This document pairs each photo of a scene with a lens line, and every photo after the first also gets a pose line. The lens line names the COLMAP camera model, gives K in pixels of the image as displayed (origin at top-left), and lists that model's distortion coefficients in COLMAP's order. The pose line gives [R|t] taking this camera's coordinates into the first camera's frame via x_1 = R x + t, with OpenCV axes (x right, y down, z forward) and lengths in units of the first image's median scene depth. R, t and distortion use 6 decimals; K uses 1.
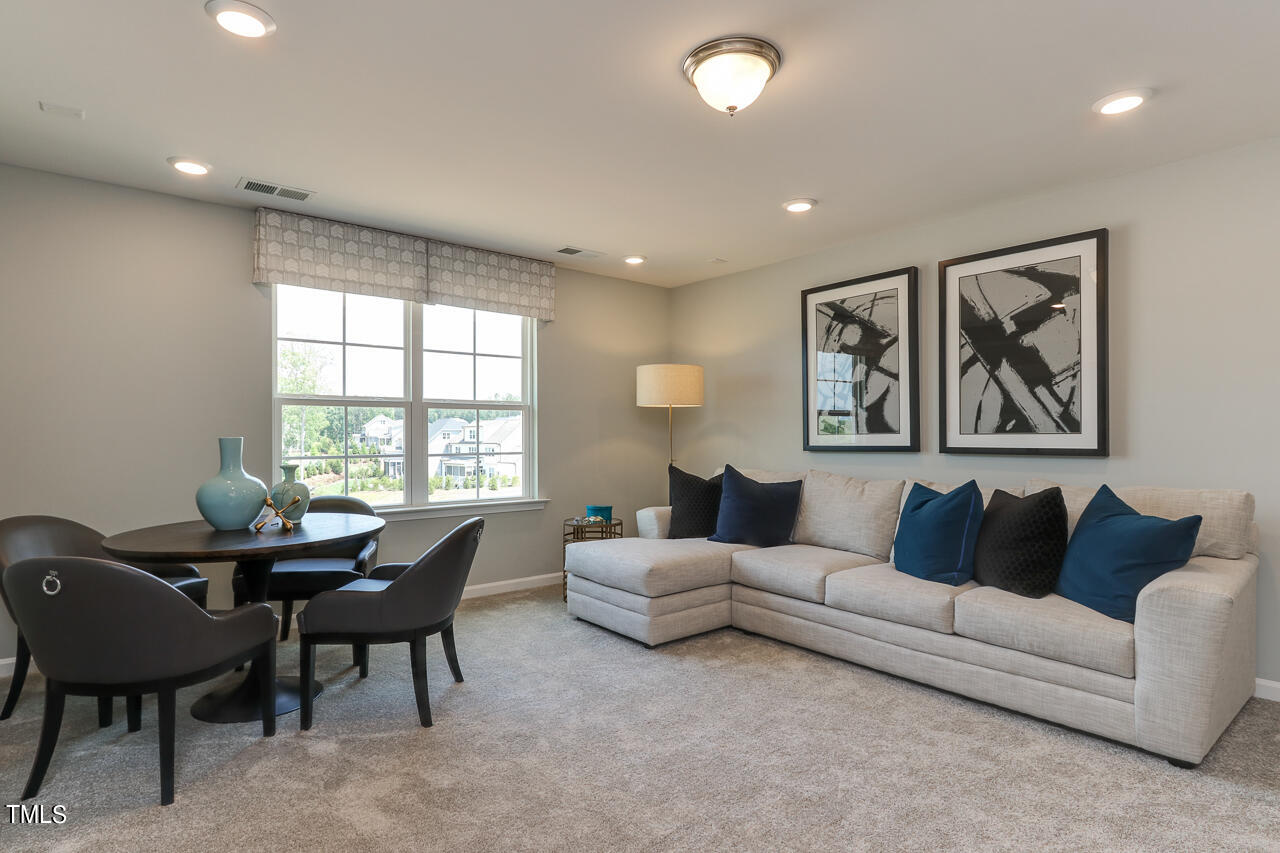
lens RADIAL K [[663.6, 0, 638.9], [0, 663.6, 430.6], [0, 0, 1]] dist [-0.012770, 0.000922]
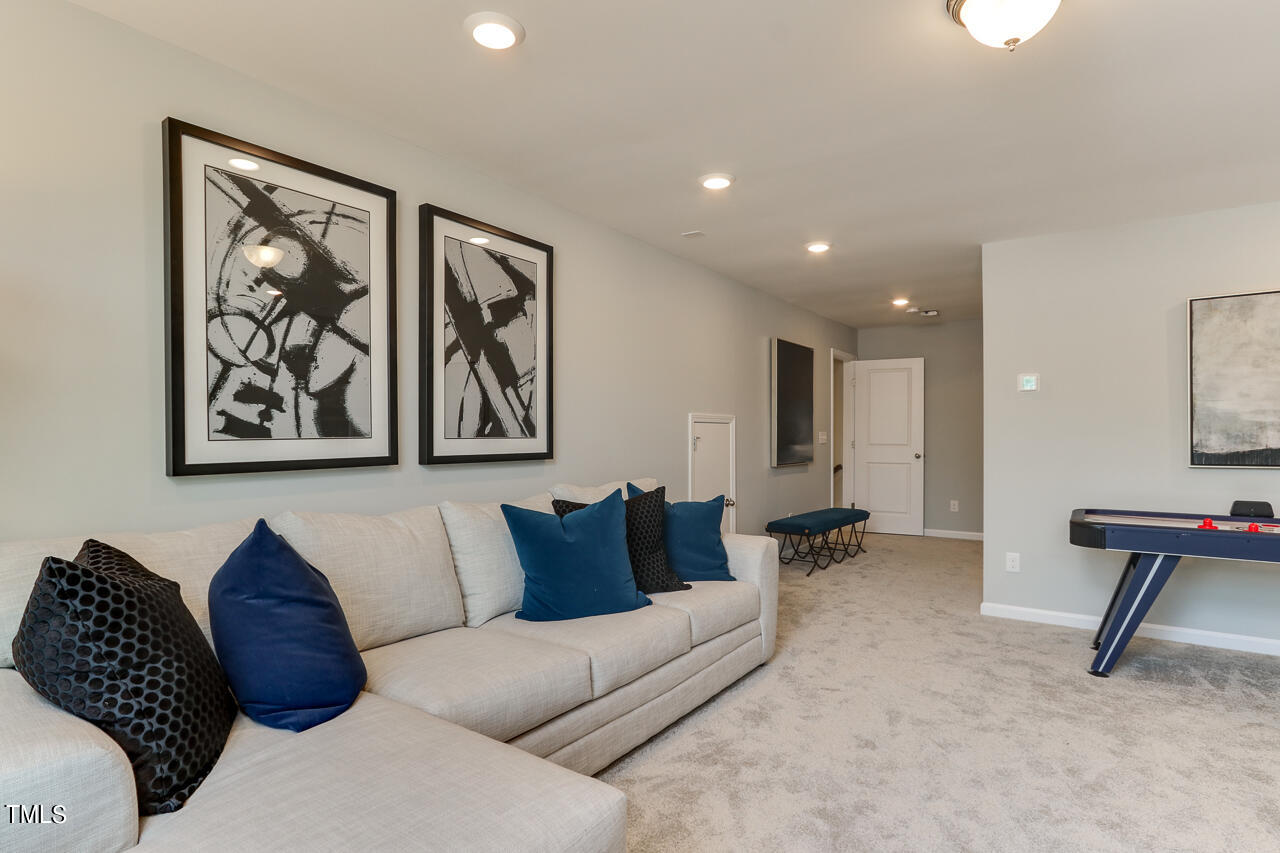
lens RADIAL K [[663.6, 0, 637.6], [0, 663.6, 430.6], [0, 0, 1]] dist [-0.012770, 0.000922]
pose [[-0.254173, 0.010416, 0.967103, -0.317419], [-0.003909, 0.999923, -0.011797, 0.004029], [-0.967151, -0.006779, -0.254112, 0.979851]]
